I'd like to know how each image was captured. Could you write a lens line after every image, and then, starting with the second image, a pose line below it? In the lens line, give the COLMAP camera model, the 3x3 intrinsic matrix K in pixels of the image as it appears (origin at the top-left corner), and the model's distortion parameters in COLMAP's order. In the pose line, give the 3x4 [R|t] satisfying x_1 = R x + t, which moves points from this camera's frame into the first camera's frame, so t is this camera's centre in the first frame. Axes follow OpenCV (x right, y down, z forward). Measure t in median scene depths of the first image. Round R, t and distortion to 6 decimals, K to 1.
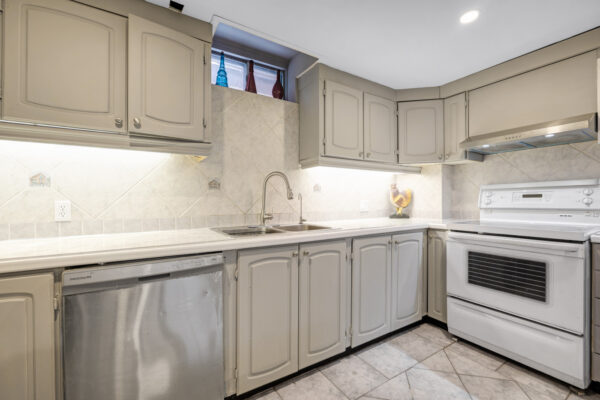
lens RADIAL K [[251.4, 0, 298.6], [0, 251.4, 200.2], [0, 0, 1]] dist [-0.004917, -0.000047]
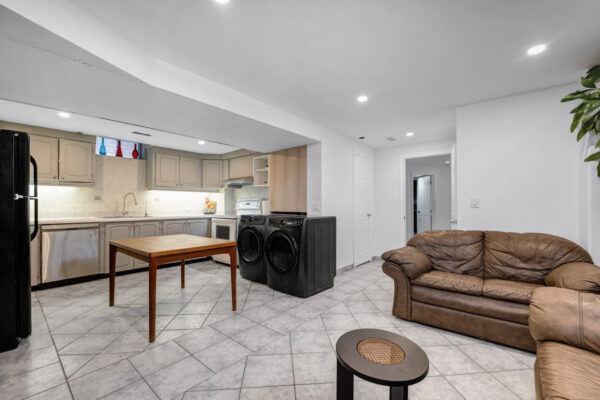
lens RADIAL K [[251.4, 0, 301.9], [0, 251.4, 203.7], [0, 0, 1]] dist [-0.004917, -0.000047]
pose [[0.948750, 0.005218, 0.315984, 0.639149], [-0.002763, 0.999962, -0.008218, 0.000746], [-0.316015, 0.006924, 0.948729, -1.582814]]
